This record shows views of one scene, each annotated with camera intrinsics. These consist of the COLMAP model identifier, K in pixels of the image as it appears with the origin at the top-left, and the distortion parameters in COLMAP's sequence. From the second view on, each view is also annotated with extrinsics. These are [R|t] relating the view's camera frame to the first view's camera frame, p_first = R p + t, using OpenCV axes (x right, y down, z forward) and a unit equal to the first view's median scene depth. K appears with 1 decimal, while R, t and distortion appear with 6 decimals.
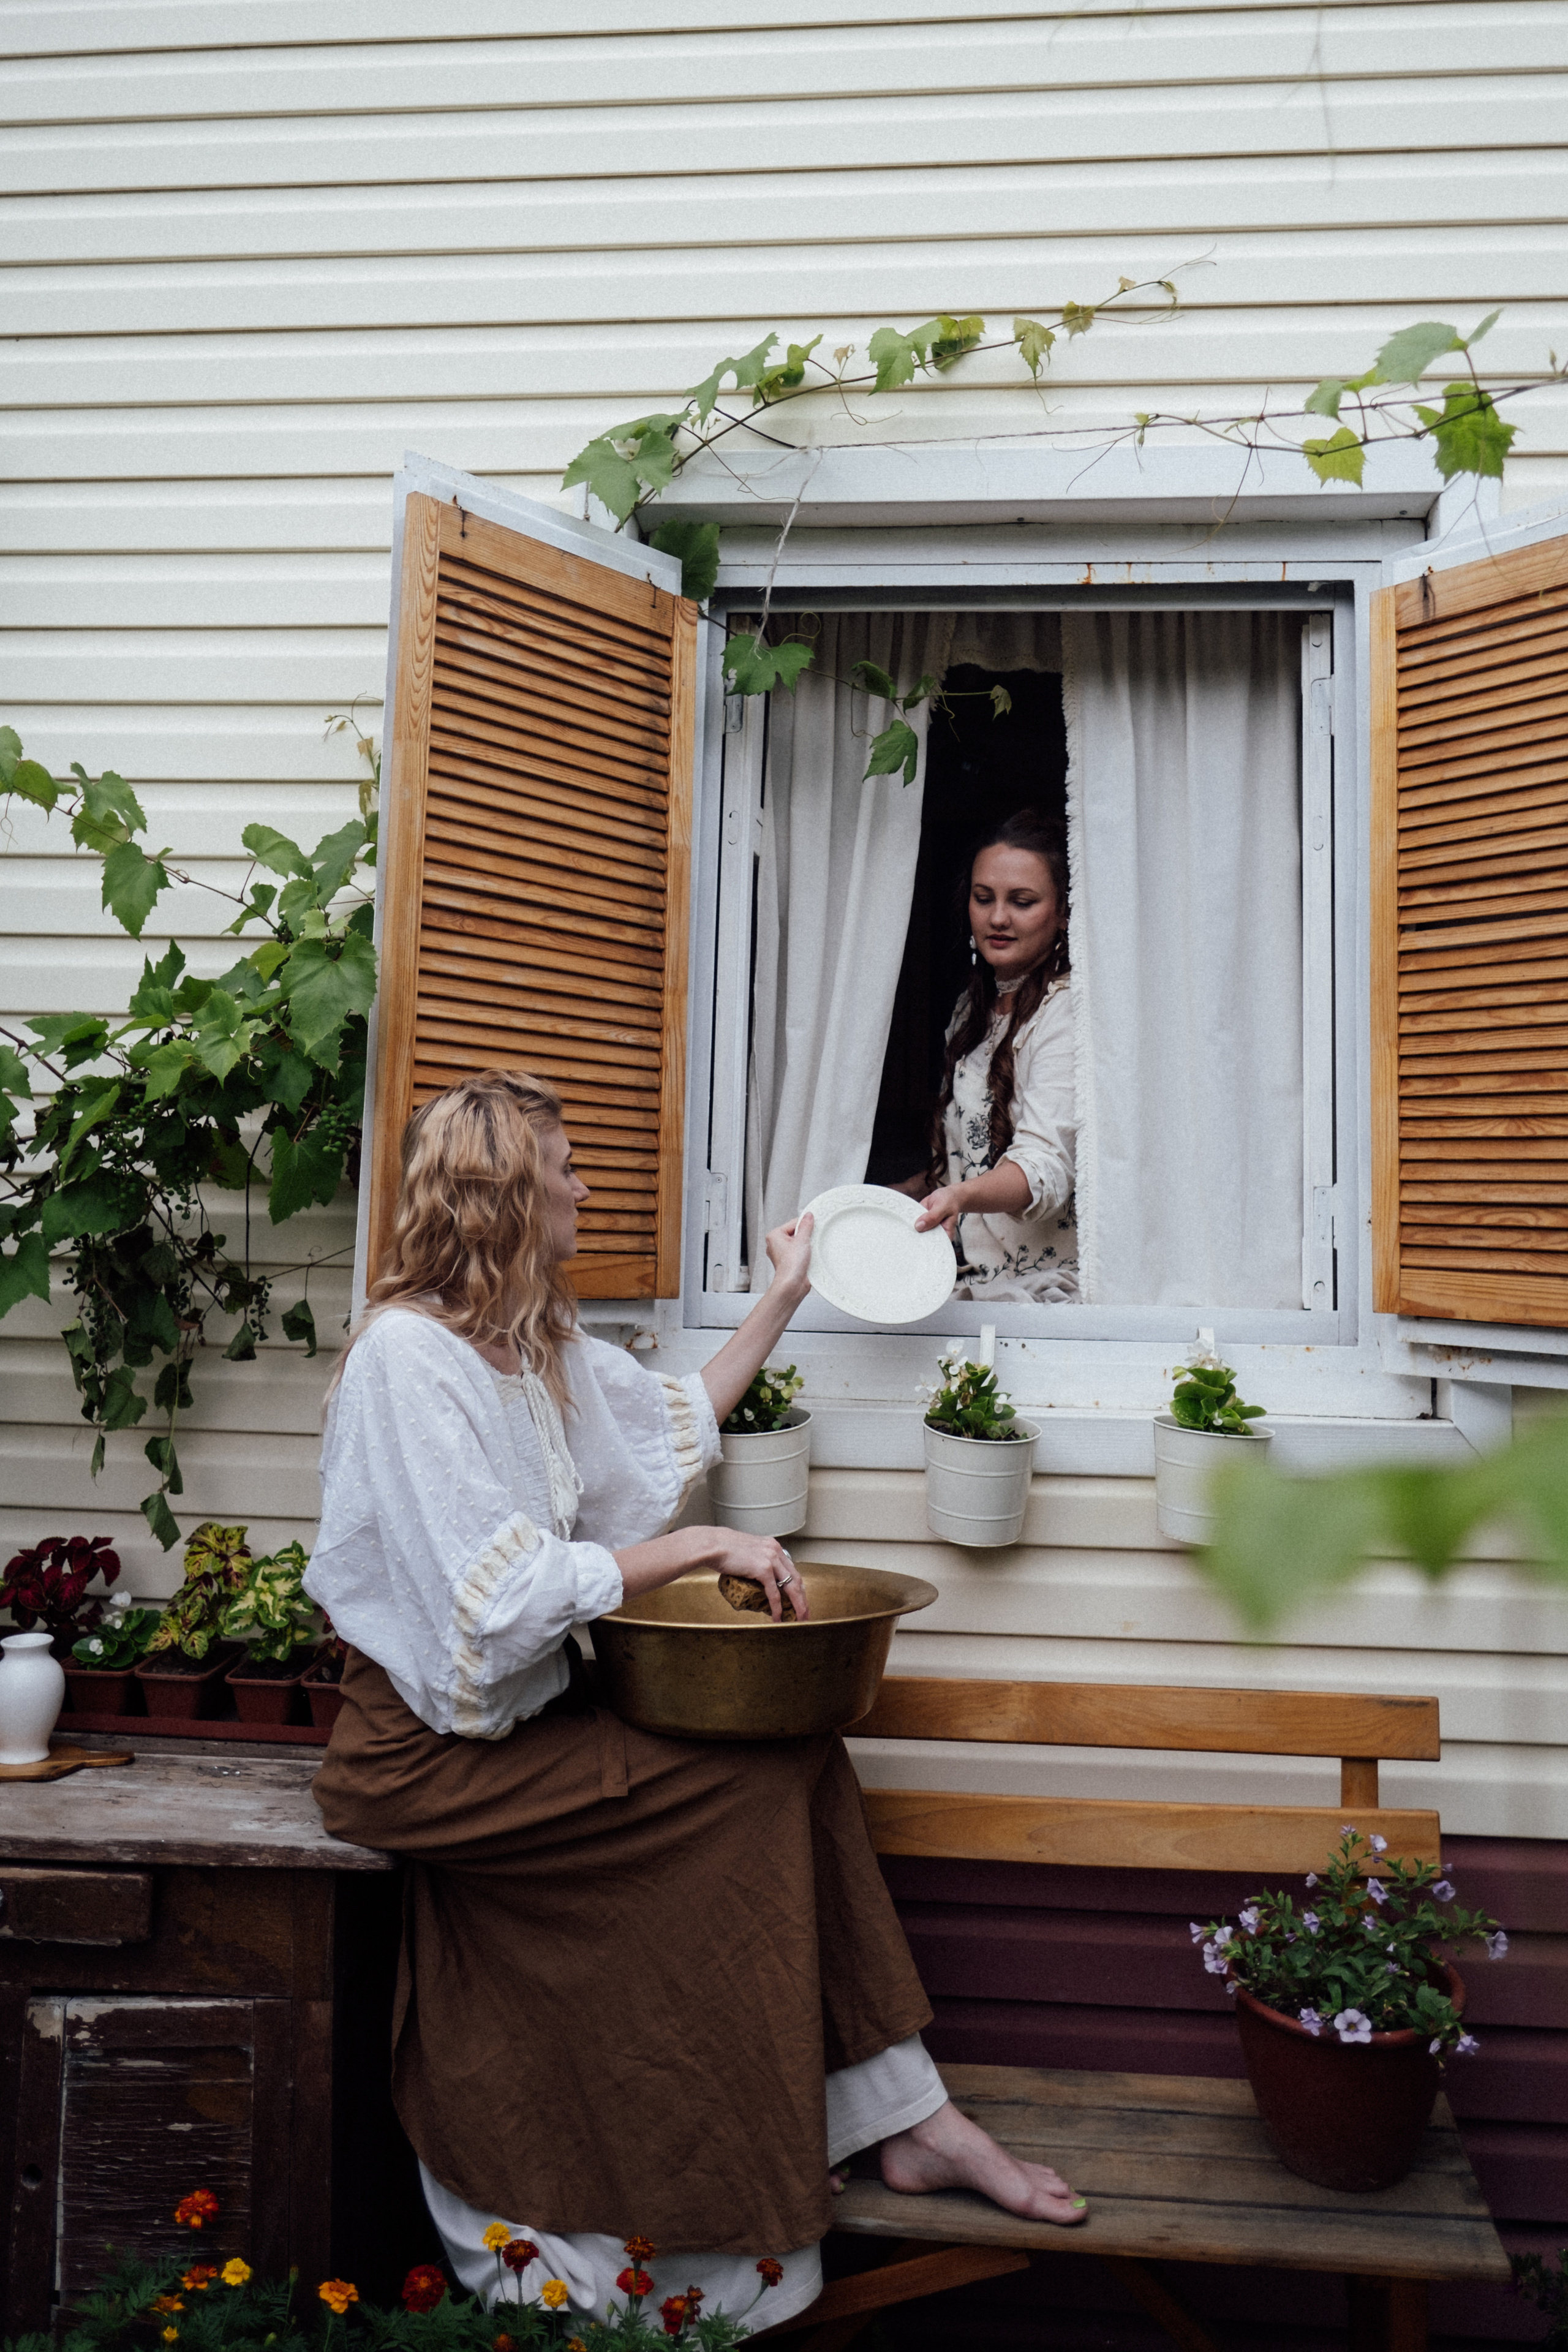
lens RADIAL K [[1861.9, 0, 813.9], [0, 1861.9, 1013.9], [0, 0, 1]] dist [-0.011143, 0.005657]
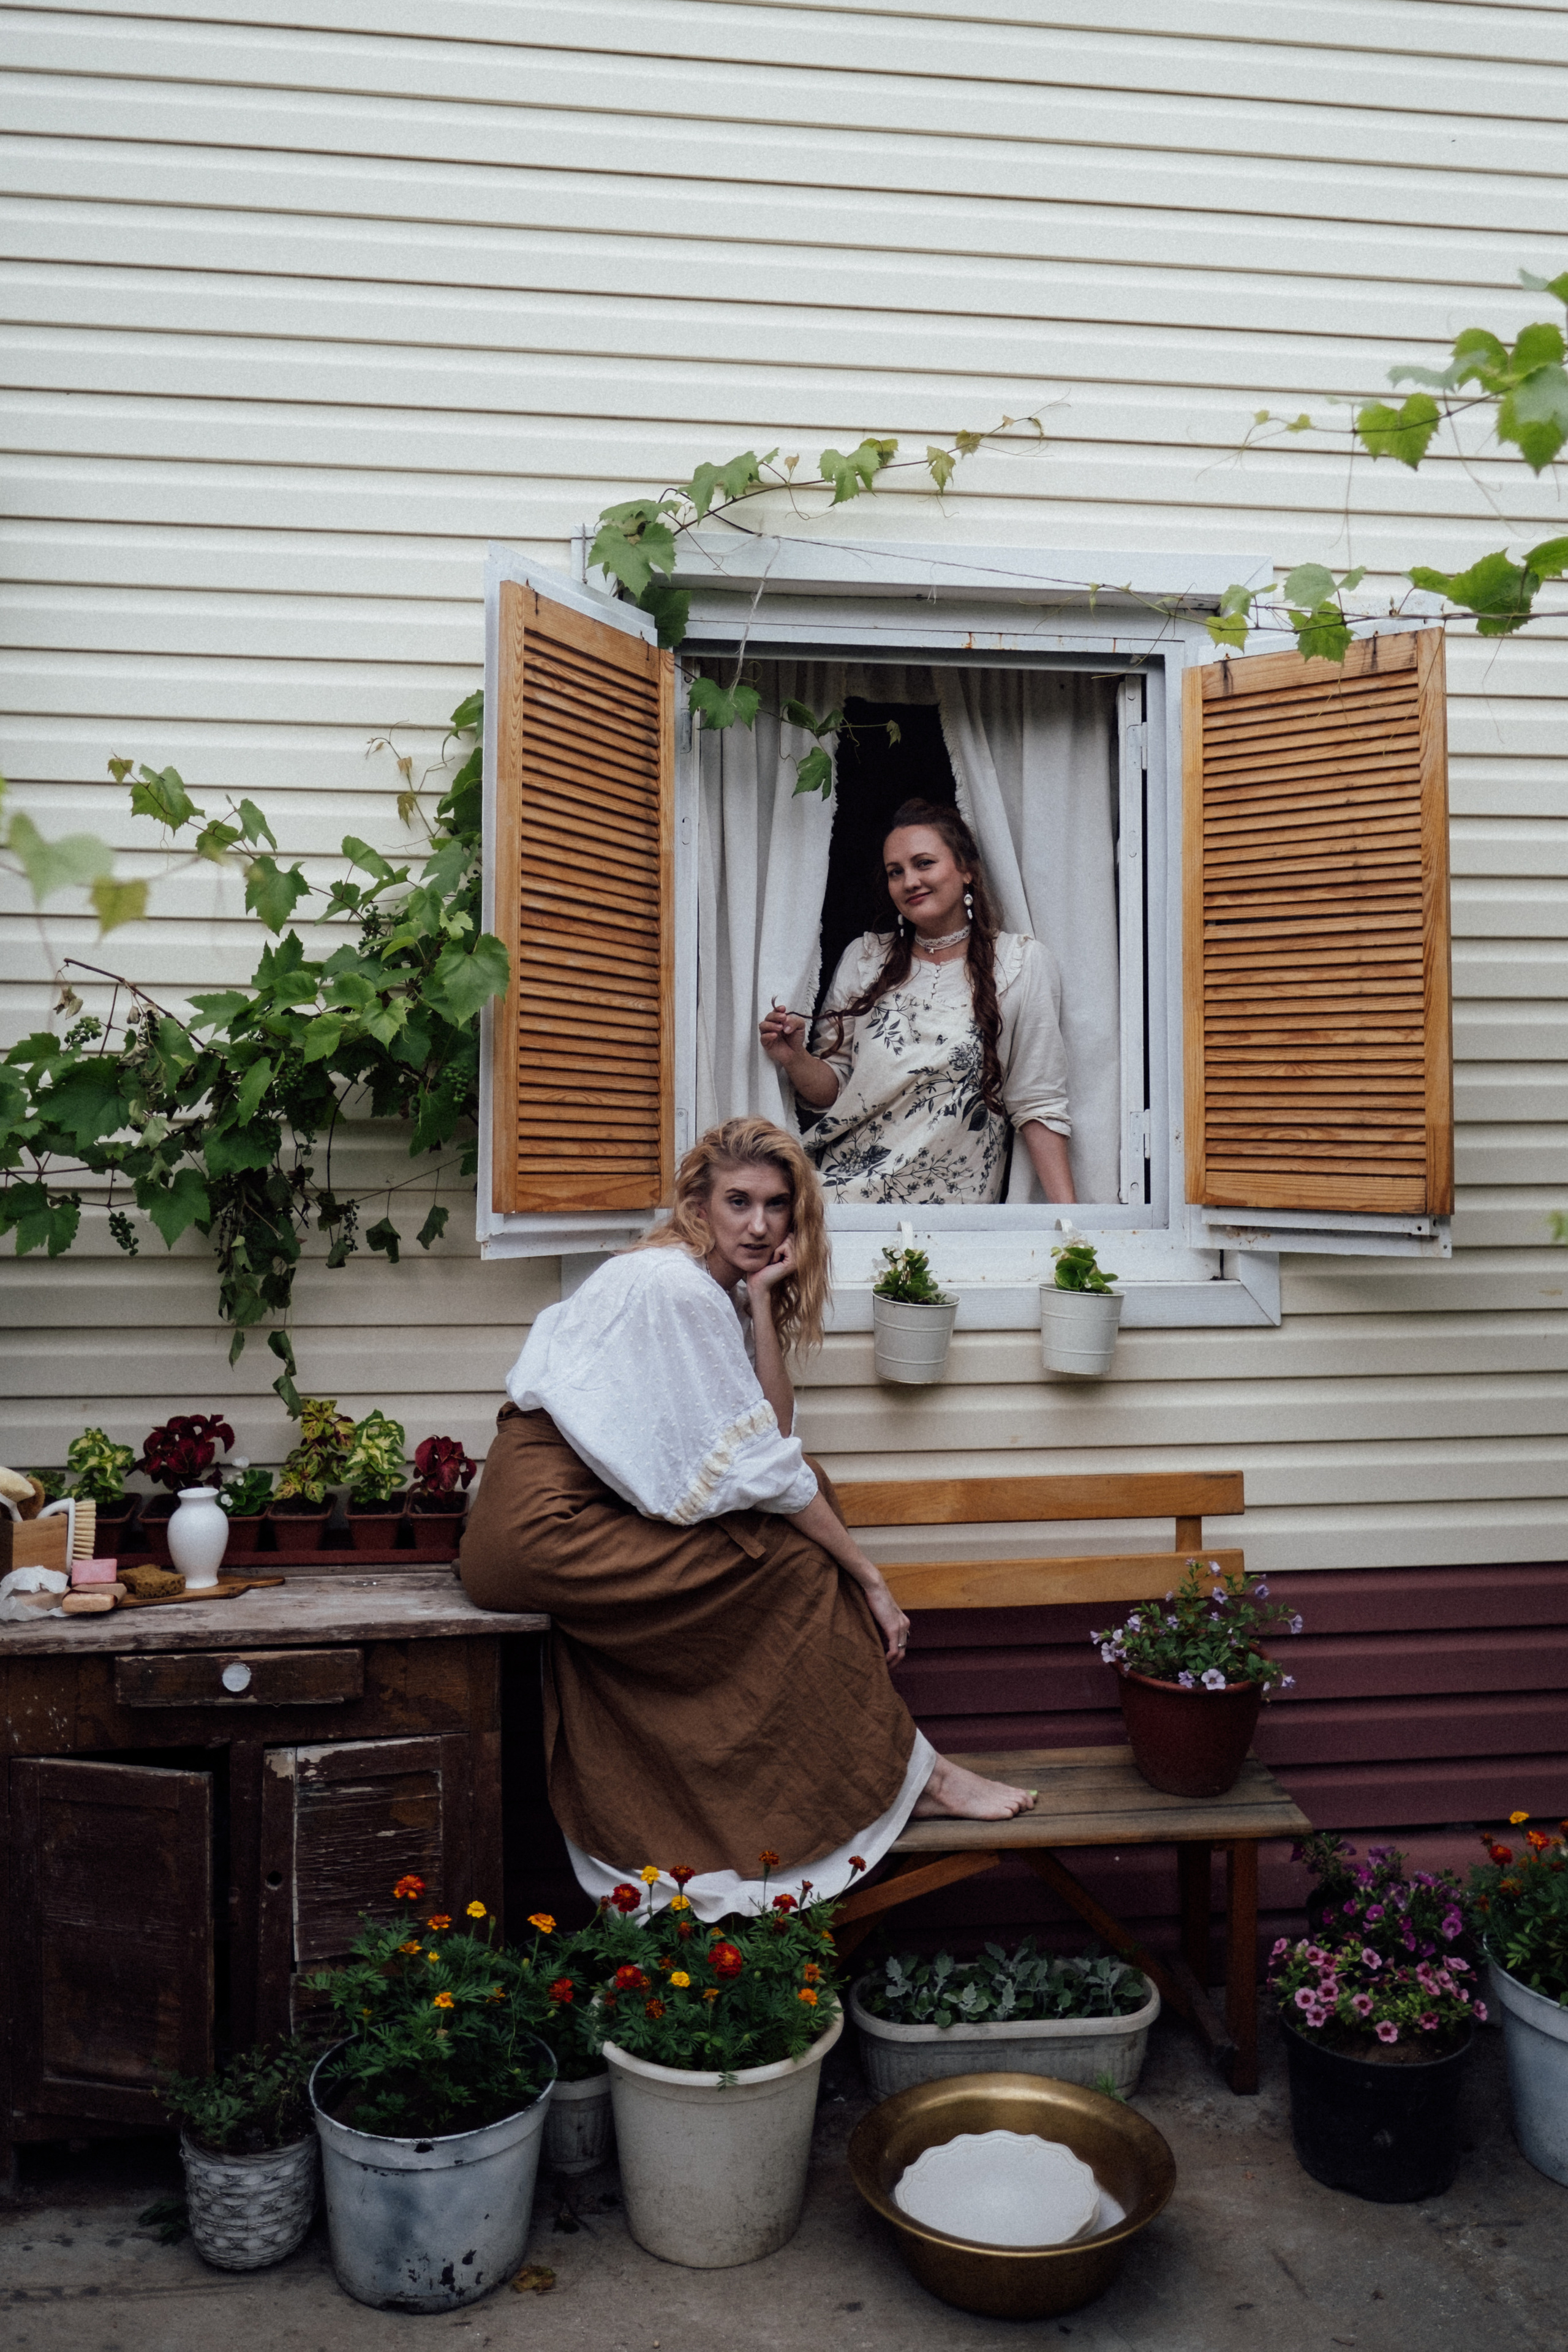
lens RADIAL K [[1955.7, 0, 800.1], [0, 1955.7, 1007.1], [0, 0, 1]] dist [-0.006641, -0.002478]
pose [[0.974395, -0.004337, 0.224802, -0.304638], [-0.006240, 0.998907, 0.046320, -0.050283], [-0.224757, -0.046537, 0.973303, -0.338668]]
